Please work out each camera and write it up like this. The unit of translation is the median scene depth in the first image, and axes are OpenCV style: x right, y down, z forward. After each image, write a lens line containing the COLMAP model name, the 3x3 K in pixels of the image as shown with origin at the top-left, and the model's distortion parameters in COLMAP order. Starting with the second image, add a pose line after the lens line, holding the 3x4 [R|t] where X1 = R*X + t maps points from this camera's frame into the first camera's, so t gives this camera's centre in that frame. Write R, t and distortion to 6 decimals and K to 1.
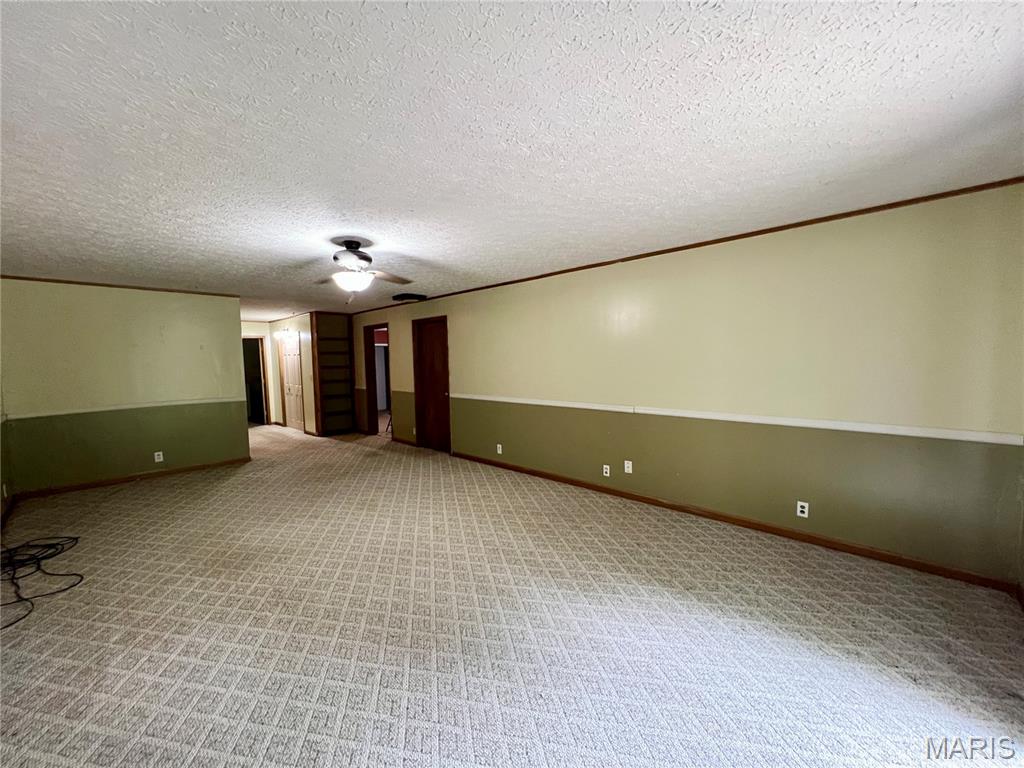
lens RADIAL K [[409.1, 0, 510.7], [0, 409.1, 385.0], [0, 0, 1]] dist [-0.000595, -0.000060]
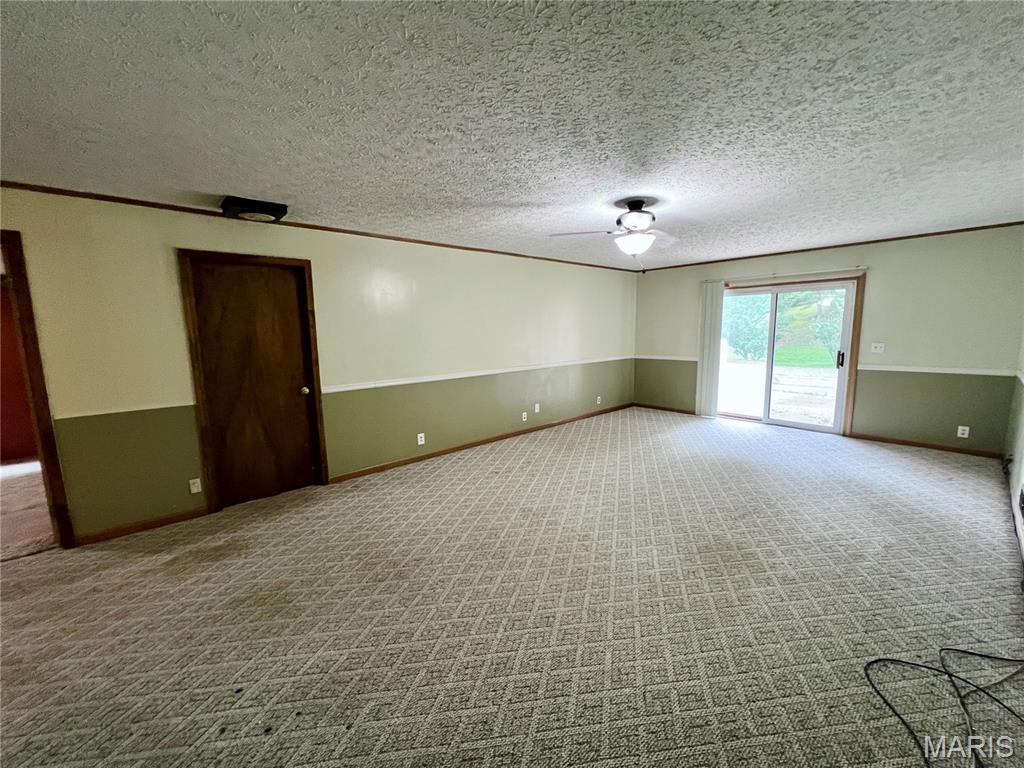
lens RADIAL K [[409.1, 0, 510.7], [0, 409.1, 385.0], [0, 0, 1]] dist [-0.000595, -0.000060]
pose [[0.075050, -0.120662, 0.989853, -0.854449], [0.083476, 0.989928, 0.114342, -0.035650], [-0.993680, 0.074047, 0.084366, 0.751062]]
